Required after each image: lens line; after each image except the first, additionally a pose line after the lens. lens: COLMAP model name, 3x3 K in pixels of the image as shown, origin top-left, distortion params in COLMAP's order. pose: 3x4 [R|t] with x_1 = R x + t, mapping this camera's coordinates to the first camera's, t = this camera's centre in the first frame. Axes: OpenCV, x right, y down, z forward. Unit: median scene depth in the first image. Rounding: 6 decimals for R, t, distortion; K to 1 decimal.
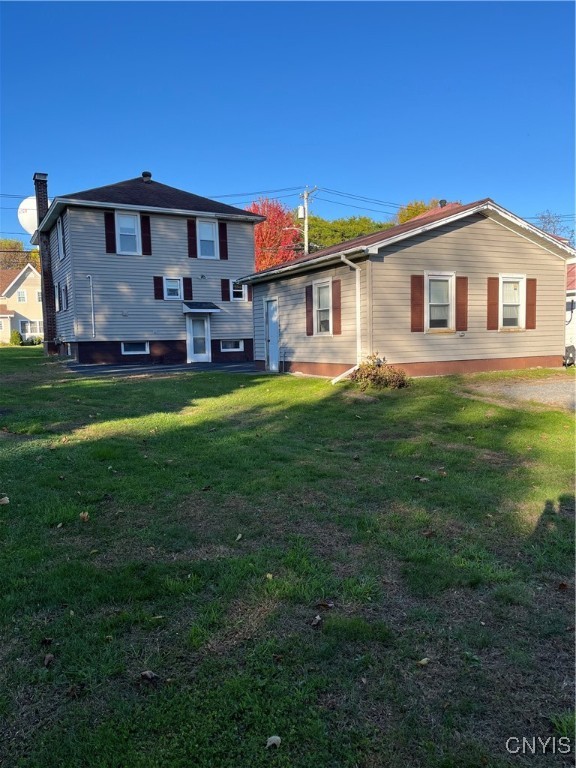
lens RADIAL K [[577.4, 0, 288.0], [0, 577.4, 384.0], [0, 0, 1]] dist [0.024787, -0.000066]
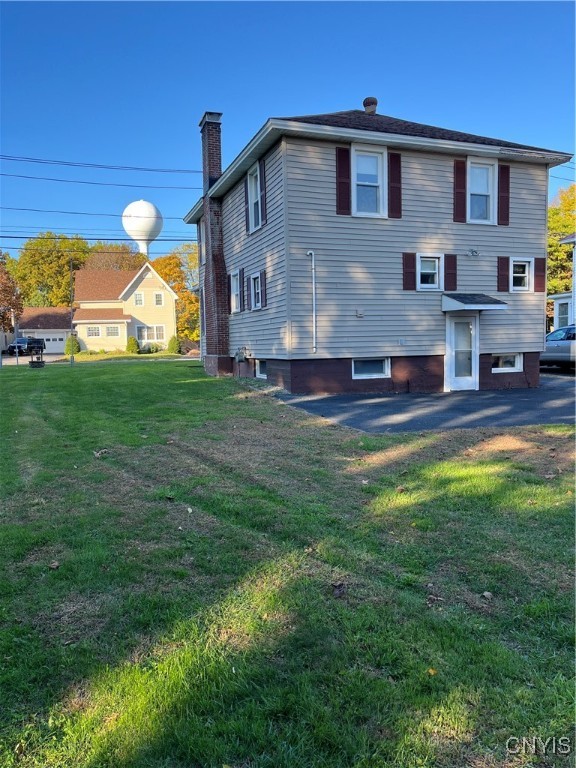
lens RADIAL K [[579.0, 0, 287.8], [0, 579.0, 379.7], [0, 0, 1]] dist [0.045611, -0.066353]
pose [[0.989844, 0.006230, -0.142019, -0.255198], [-0.008193, 0.999879, -0.013238, -0.040325], [0.141919, 0.014267, 0.989775, 0.359525]]
